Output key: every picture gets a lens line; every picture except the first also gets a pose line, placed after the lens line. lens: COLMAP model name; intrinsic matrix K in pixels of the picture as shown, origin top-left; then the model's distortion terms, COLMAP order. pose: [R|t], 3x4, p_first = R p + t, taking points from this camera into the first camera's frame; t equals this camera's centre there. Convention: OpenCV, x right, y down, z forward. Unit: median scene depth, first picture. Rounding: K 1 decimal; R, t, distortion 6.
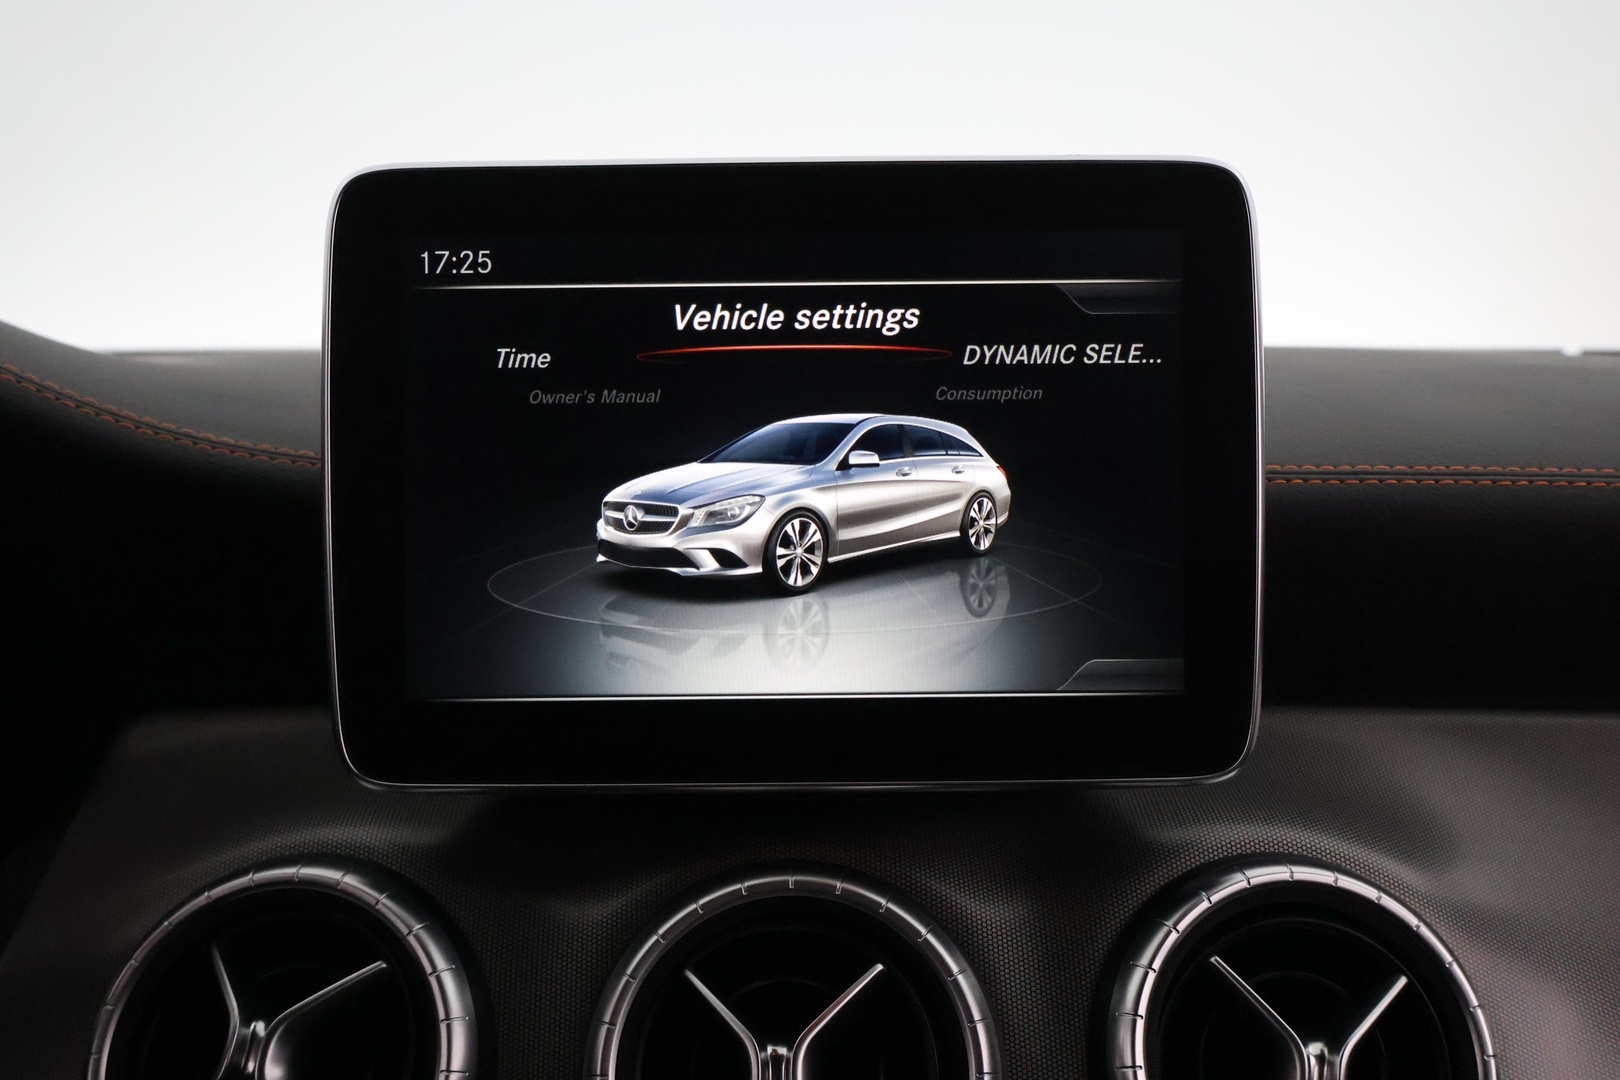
lens RADIAL K [[1608.8, 0, 806.6], [0, 1608.8, 531.9], [0, 0, 1]] dist [-0.009086, 0.000000]
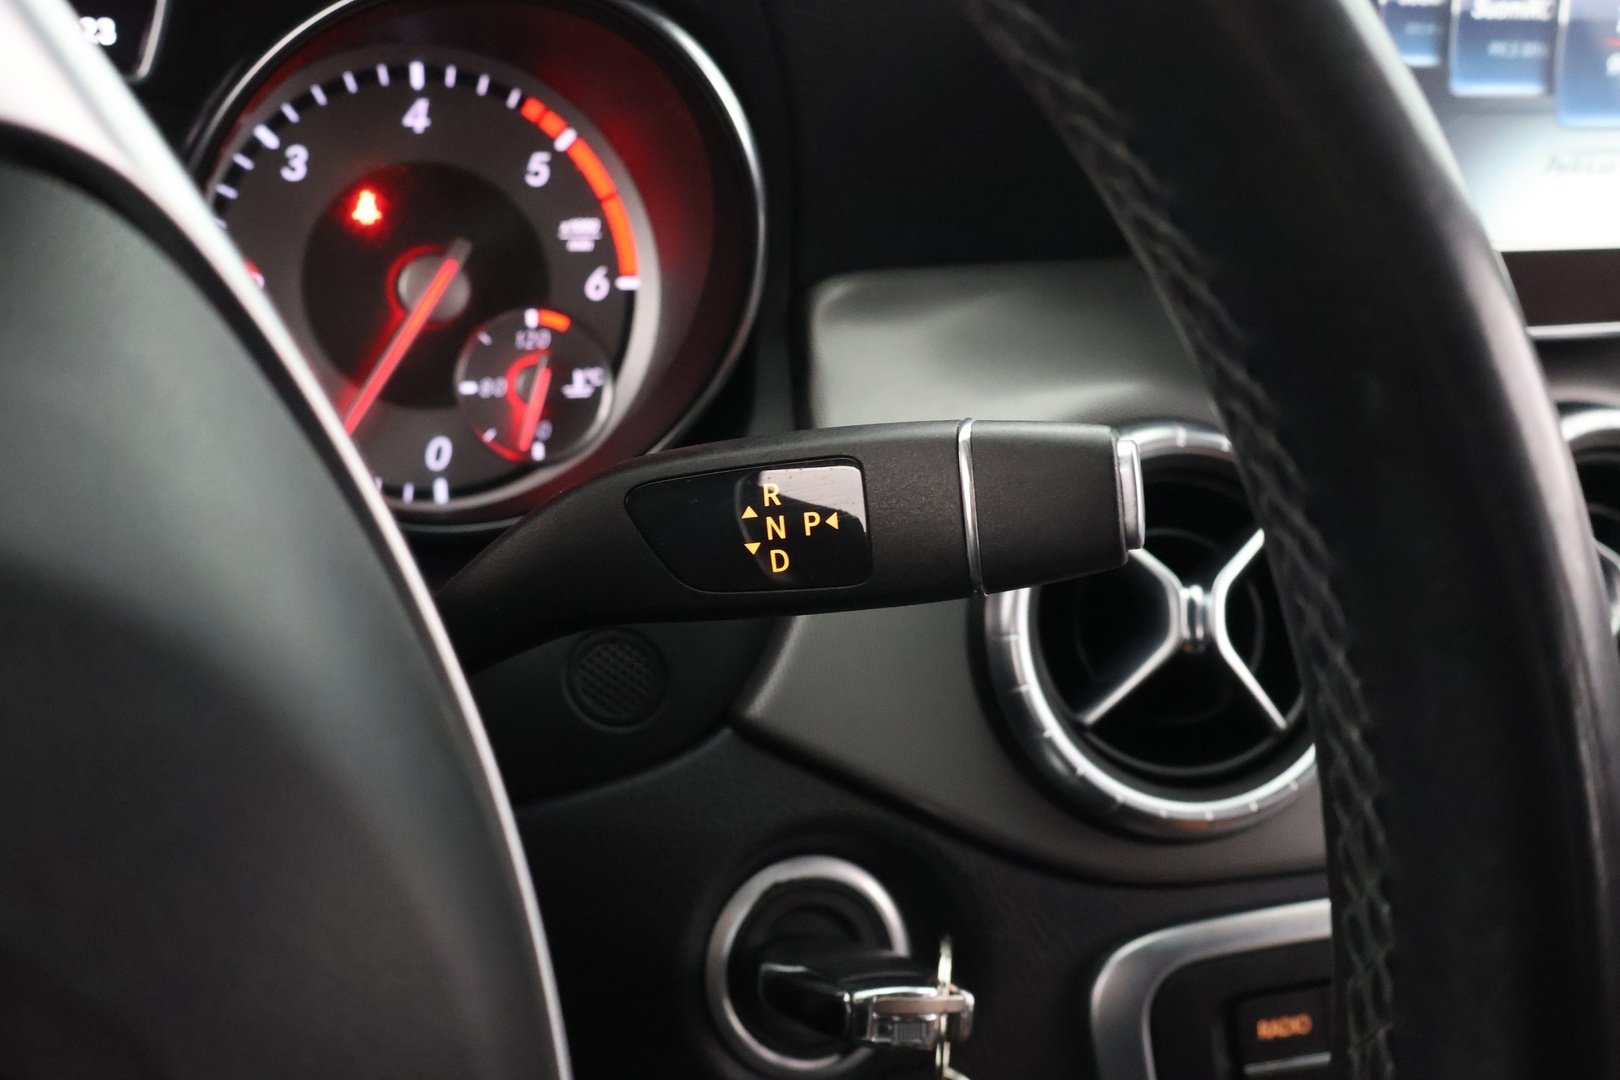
lens RADIAL K [[1786.5, 0, 805.0], [0, 1786.5, 538.0], [0, 0, 1]] dist [-0.003702, 0.000000]
pose [[0.930118, -0.075961, 0.359318, -0.929579], [-0.017608, 0.968028, 0.250224, 0.009129], [-0.366837, -0.239065, 0.899043, 0.119650]]
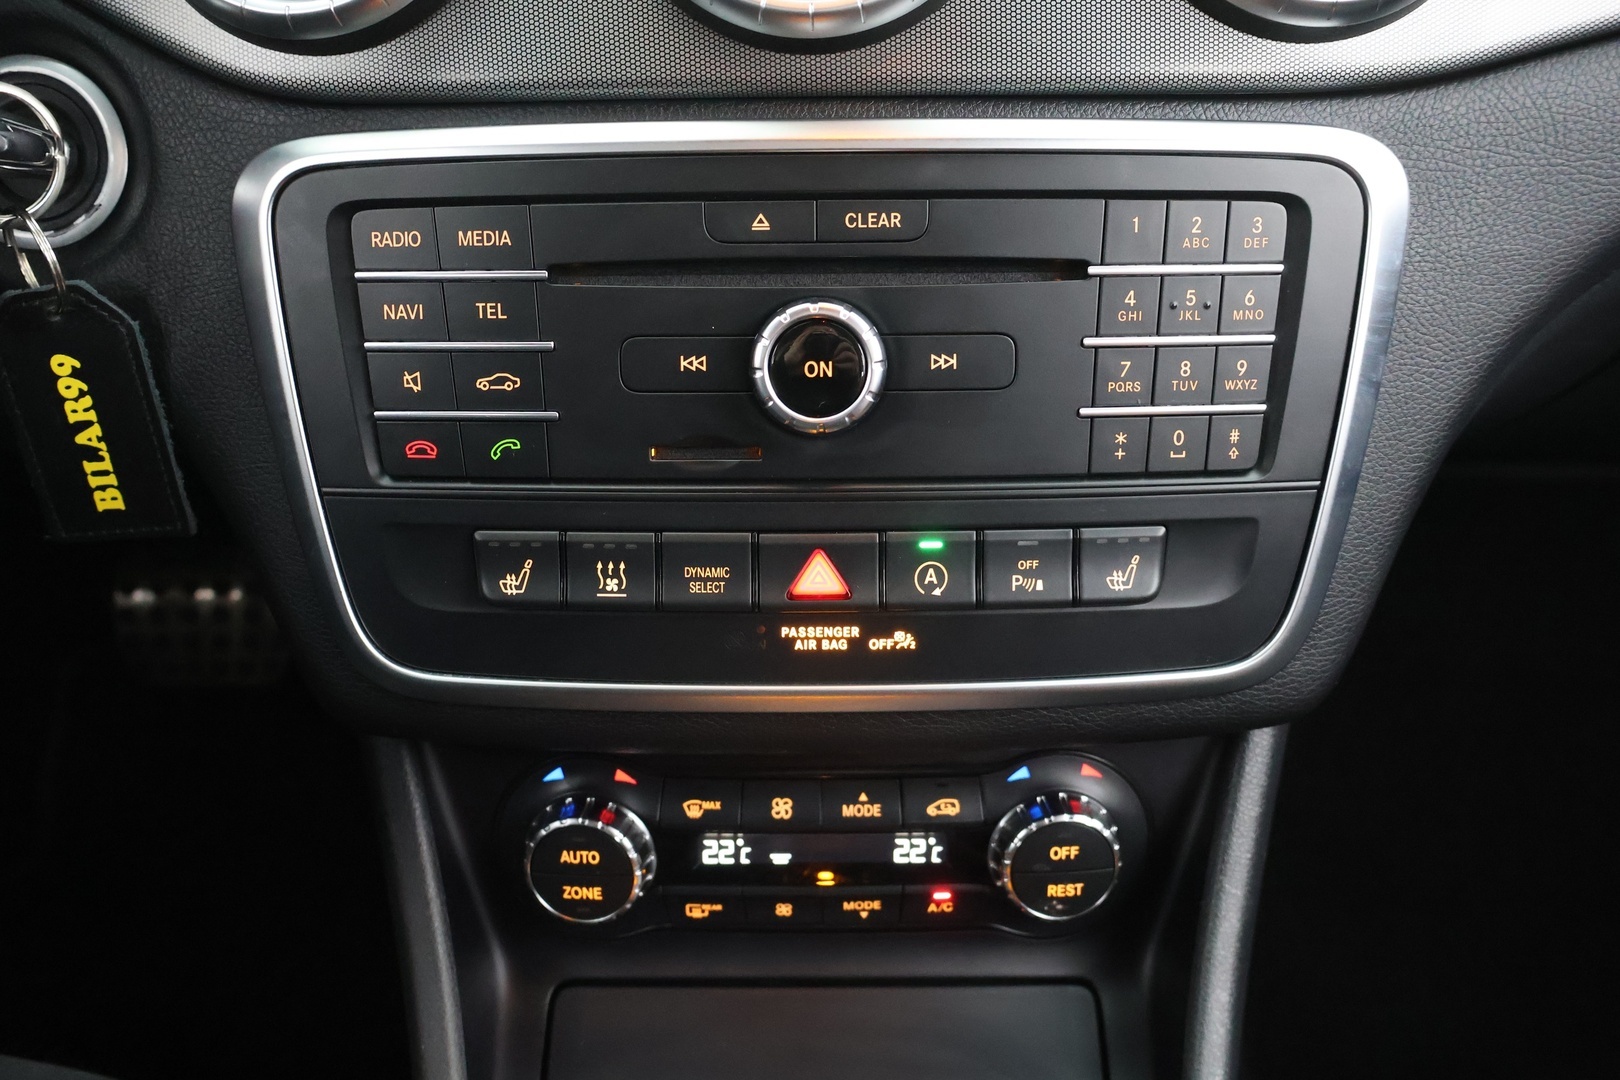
lens RADIAL K [[1459.0, 0, 811.5], [0, 1459.0, 539.7], [0, 0, 1]] dist [-0.018496, -0.001502]
pose [[0.999901, -0.009849, -0.010016, -0.002997], [0.013179, 0.904509, 0.426251, 0.346638], [0.004862, -0.426341, 0.904550, -0.016687]]
